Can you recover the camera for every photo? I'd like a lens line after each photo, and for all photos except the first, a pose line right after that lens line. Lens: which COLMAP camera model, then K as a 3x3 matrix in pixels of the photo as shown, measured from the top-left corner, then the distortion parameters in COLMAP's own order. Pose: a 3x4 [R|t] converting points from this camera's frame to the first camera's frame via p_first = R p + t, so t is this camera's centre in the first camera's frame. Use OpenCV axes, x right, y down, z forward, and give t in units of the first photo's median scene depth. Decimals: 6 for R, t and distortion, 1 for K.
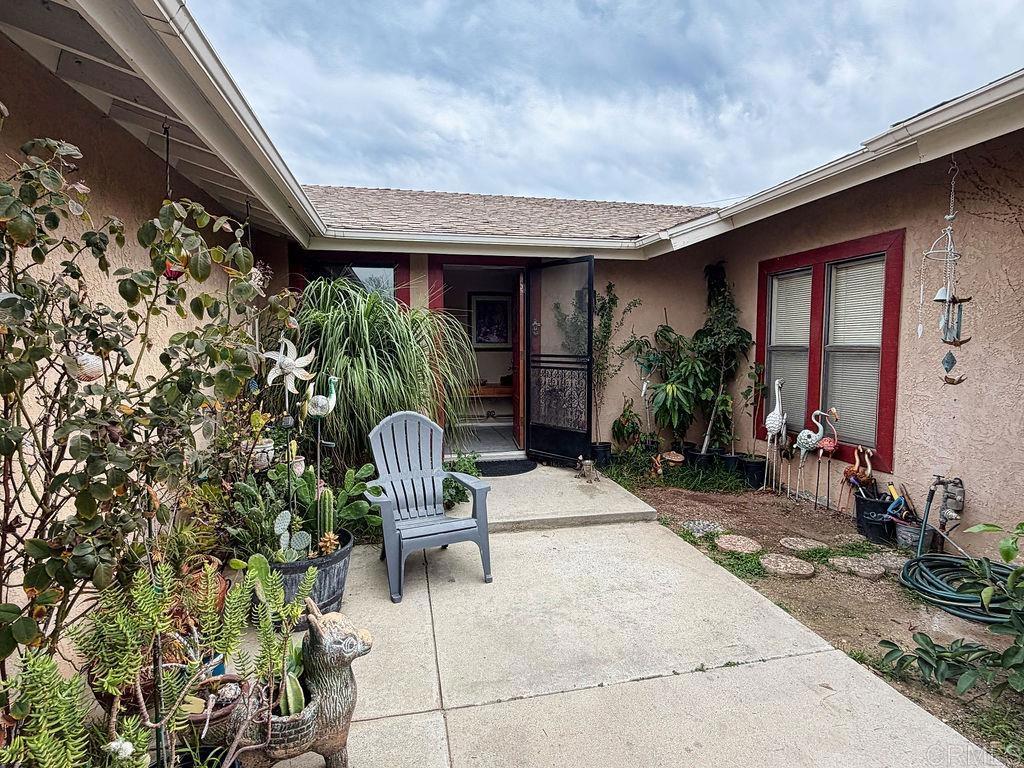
lens RADIAL K [[535.8, 0, 515.7], [0, 535.8, 386.3], [0, 0, 1]] dist [-0.000737, 0.000028]
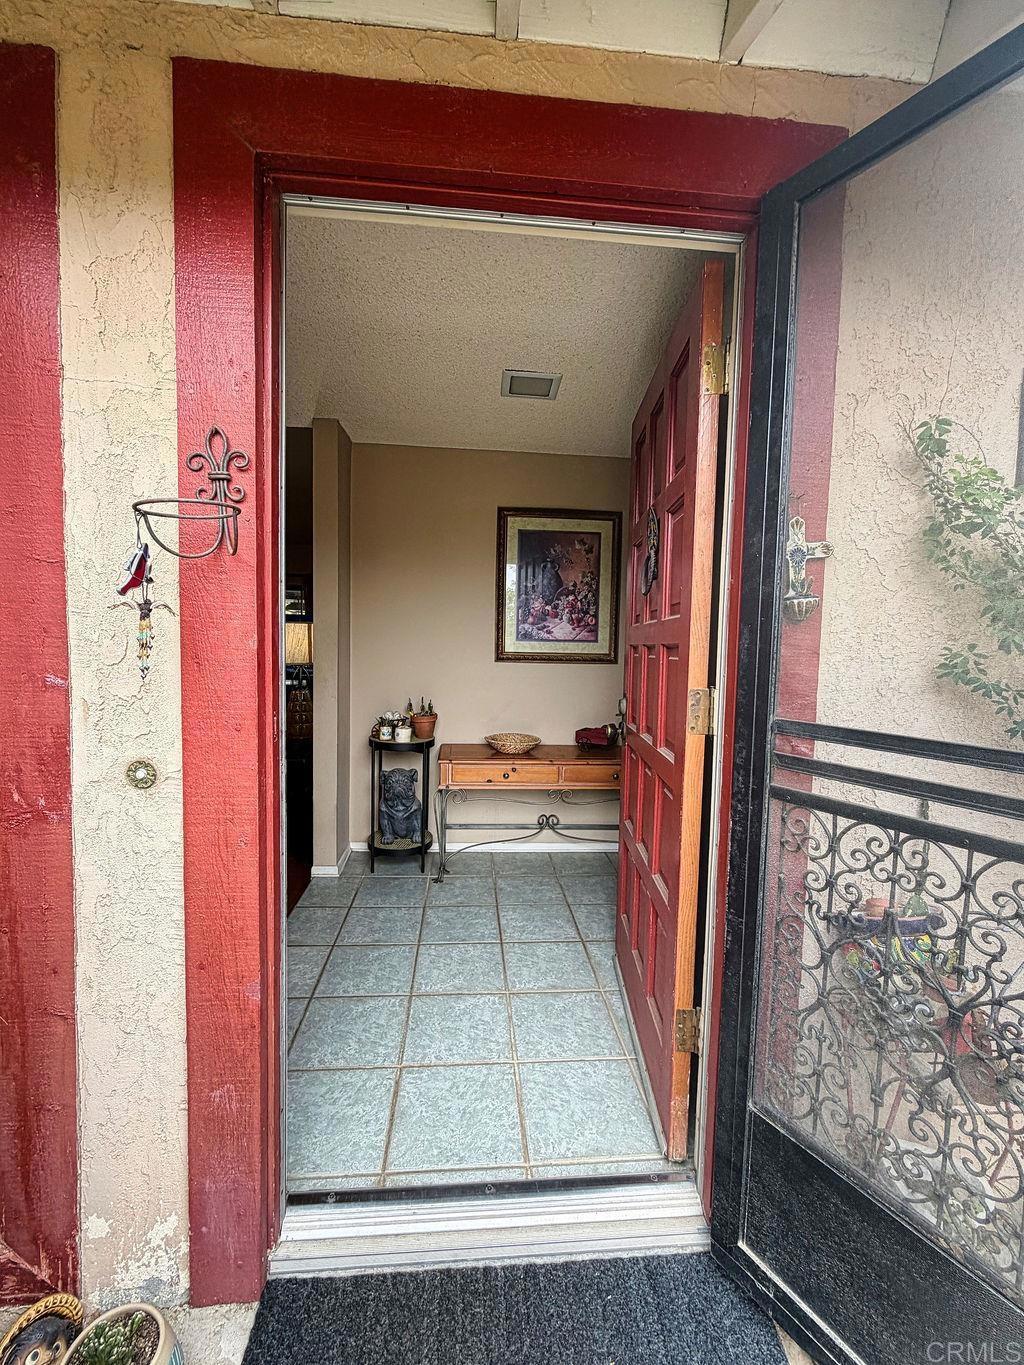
lens RADIAL K [[547.7, 0, 515.0], [0, 547.7, 675.2], [0, 0, 1]] dist [-0.003333, 0.001008]
pose [[0.990109, 0.040695, -0.134272, -0.027089], [-0.042268, 0.999067, -0.008880, -0.070888], [0.133785, 0.014468, 0.990905, 0.828570]]
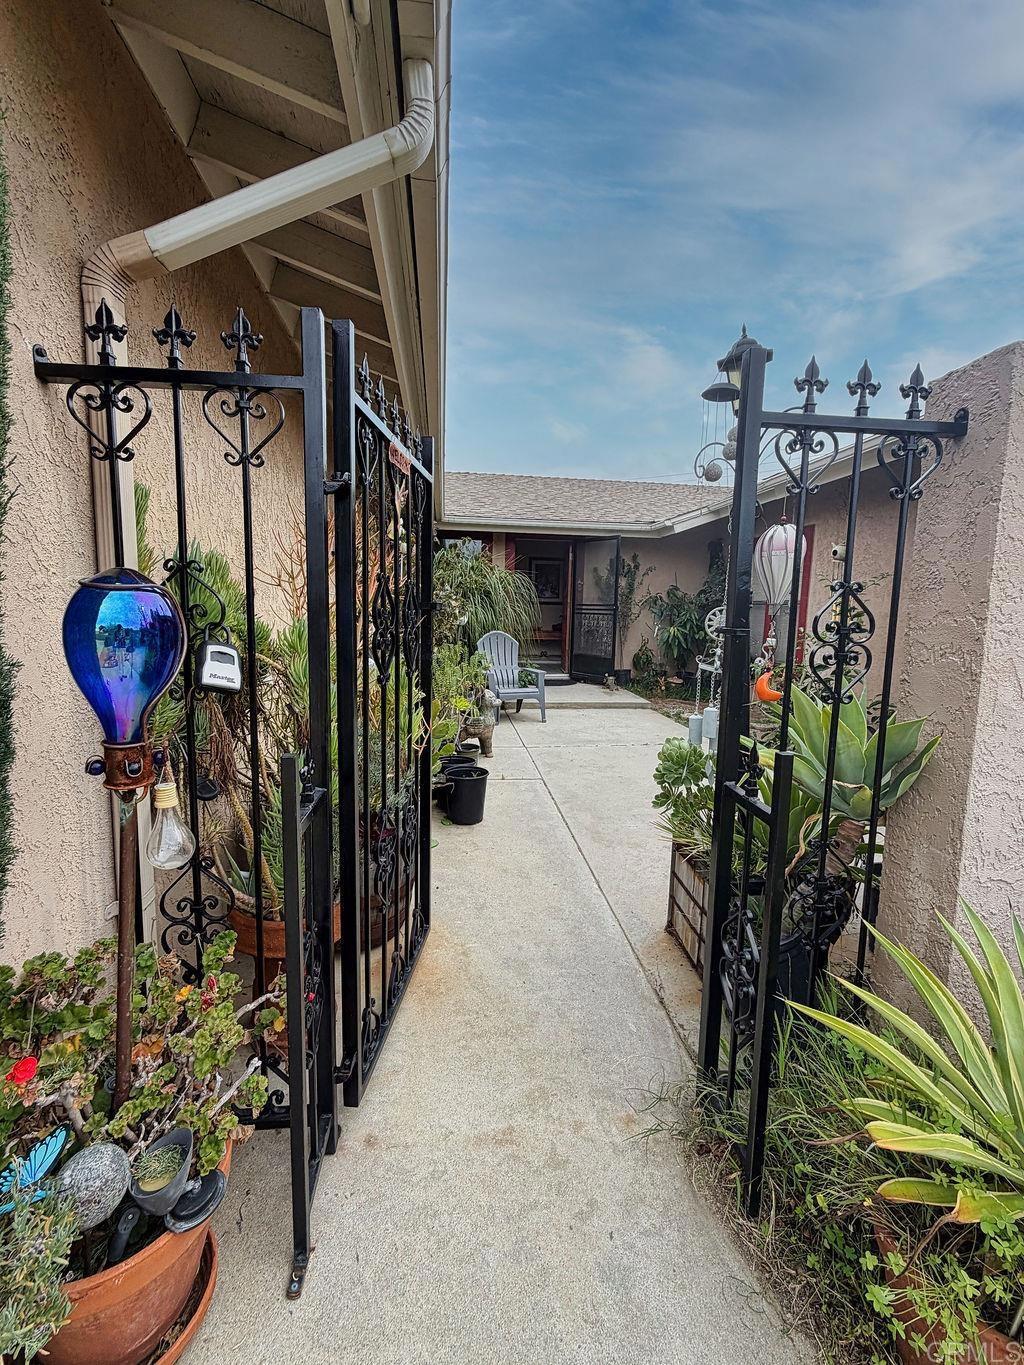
lens RADIAL K [[593.4, 0, 507.5], [0, 593.4, 682.7], [0, 0, 1]] dist [0.001613, 0.000008]
pose [[0.994872, 0.037121, -0.094088, 0.005736], [-0.032970, 0.998429, 0.045295, 0.082710], [0.095622, -0.041961, 0.994533, -0.581164]]
